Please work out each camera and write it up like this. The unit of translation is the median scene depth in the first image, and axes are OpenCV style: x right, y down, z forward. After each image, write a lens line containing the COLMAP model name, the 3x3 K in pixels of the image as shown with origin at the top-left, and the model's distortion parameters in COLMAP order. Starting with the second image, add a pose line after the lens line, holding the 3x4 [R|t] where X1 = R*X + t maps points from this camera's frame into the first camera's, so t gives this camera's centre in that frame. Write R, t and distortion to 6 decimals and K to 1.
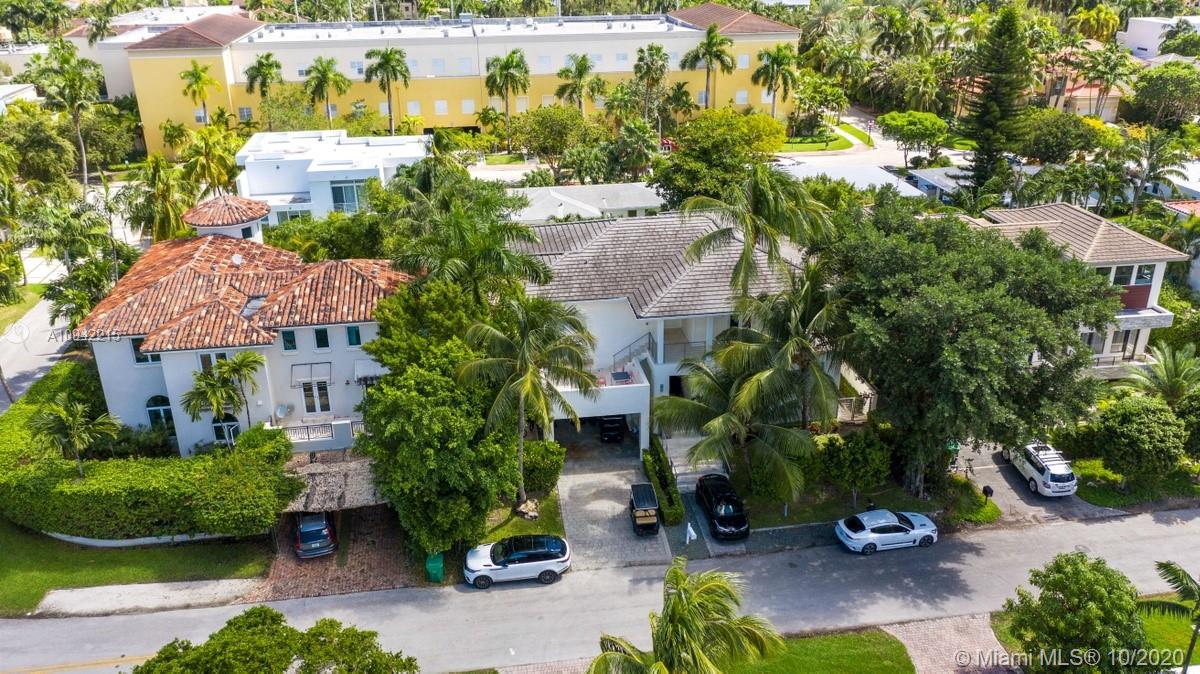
lens RADIAL K [[940.2, 0, 603.1], [0, 940.2, 344.3], [0, 0, 1]] dist [-0.001347, 0.003728]
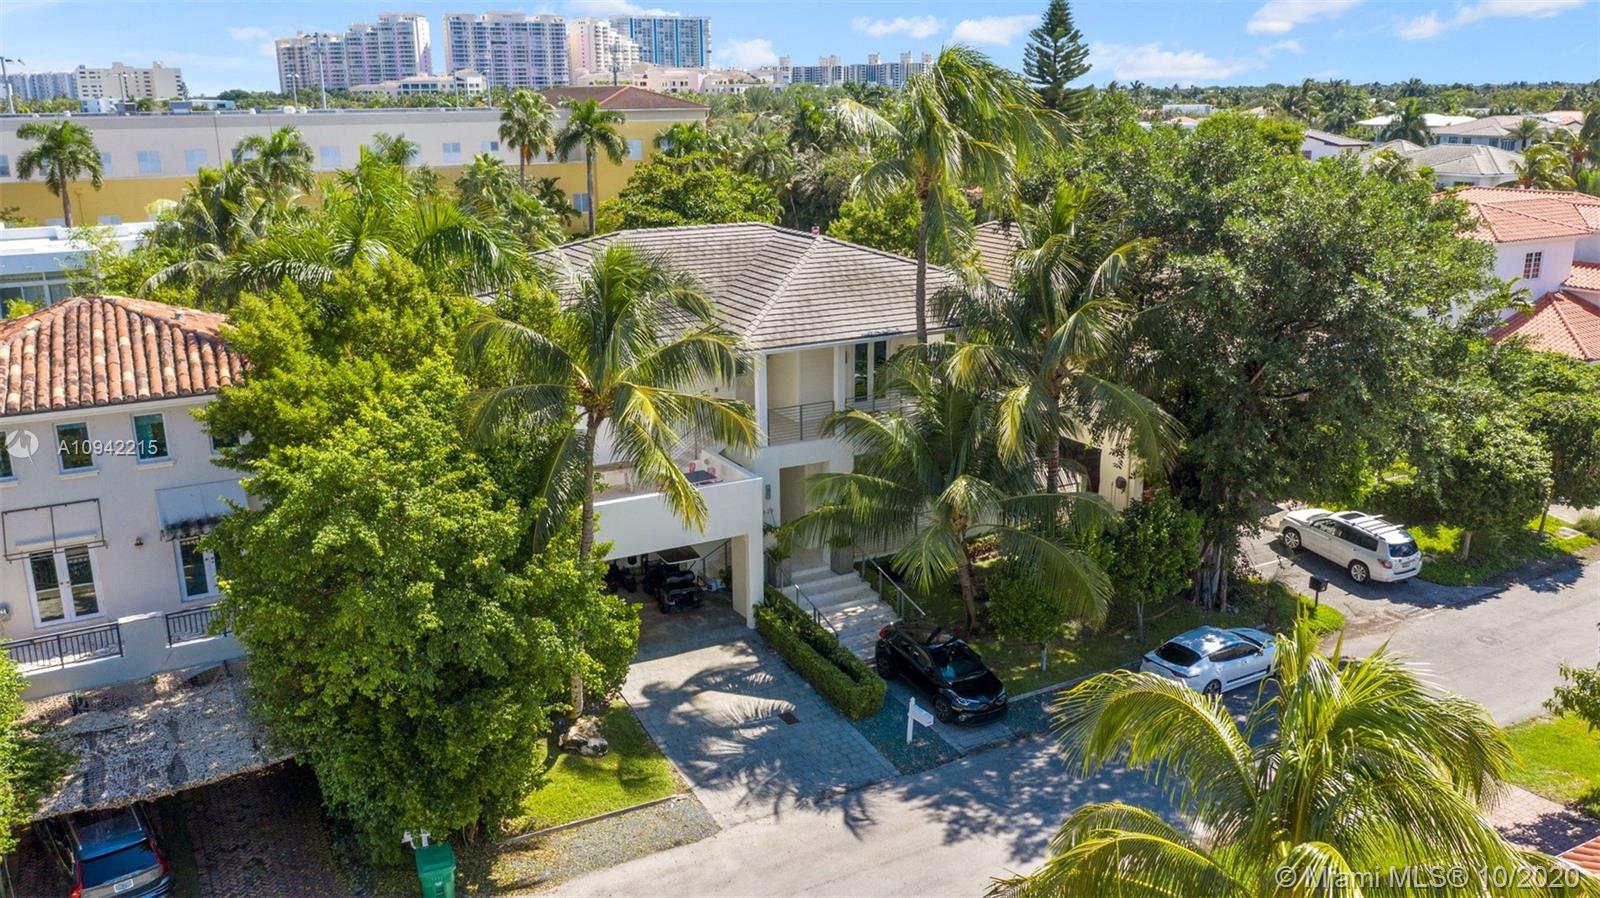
lens RADIAL K [[1271.6, 0, 800.0], [0, 1271.6, 449.0], [0, 0, 1]] dist [-0.007383, 0.011517]
pose [[0.938767, -0.095987, 0.330913, -0.173515], [0.143034, 0.982313, -0.120838, 0.121266], [-0.313462, 0.160771, 0.935892, 0.312439]]
